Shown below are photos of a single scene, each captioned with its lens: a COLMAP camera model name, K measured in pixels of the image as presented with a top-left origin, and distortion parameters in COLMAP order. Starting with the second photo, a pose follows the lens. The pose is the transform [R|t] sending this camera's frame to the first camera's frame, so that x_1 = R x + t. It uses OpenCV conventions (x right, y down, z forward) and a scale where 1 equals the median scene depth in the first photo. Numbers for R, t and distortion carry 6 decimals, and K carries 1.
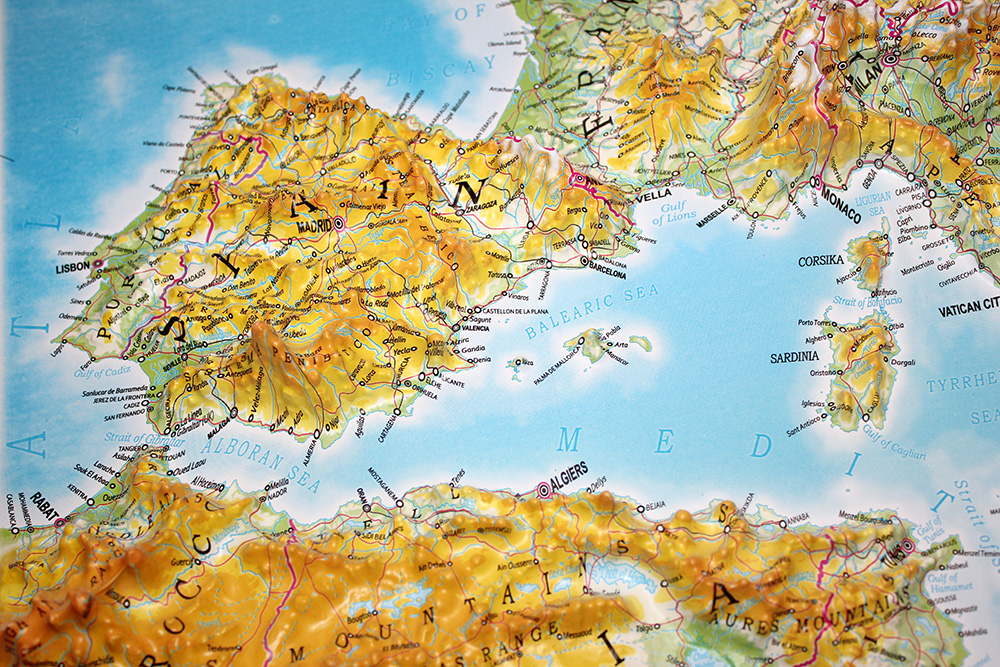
lens RADIAL K [[1406.1, 0, 499.6], [0, 1406.1, 335.5], [0, 0, 1]] dist [-0.034610, 0.000000]
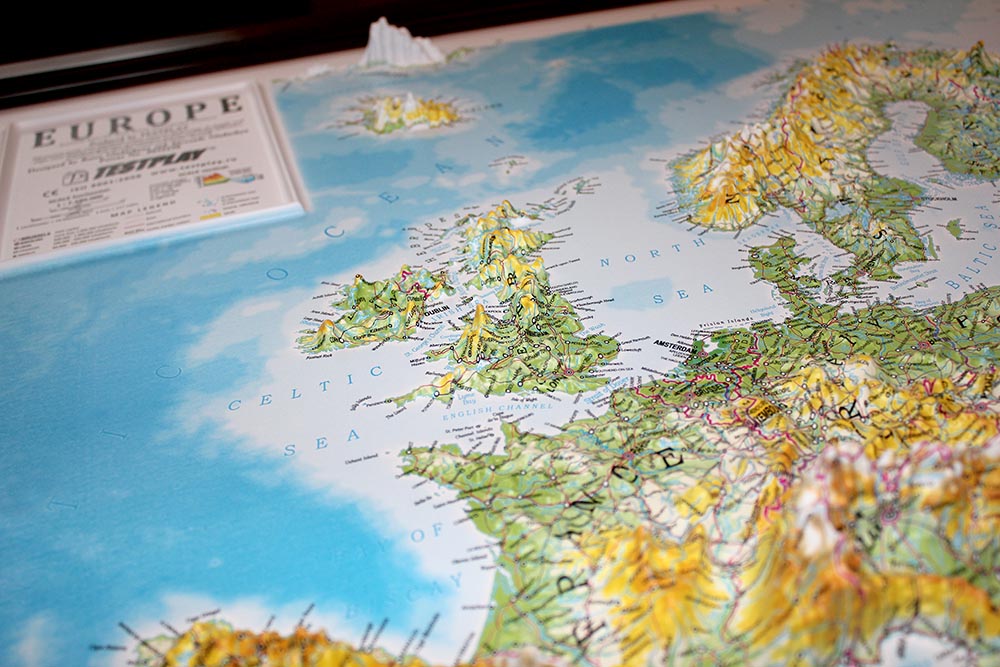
lens RADIAL K [[1089.6, 0, 505.0], [0, 1089.6, 332.9], [0, 0, 1]] dist [-0.079406, 0.000000]
pose [[0.987371, -0.085660, 0.133267, -0.057623], [0.137115, 0.883439, -0.448034, -0.016817], [-0.079355, 0.460649, 0.884028, 0.307715]]
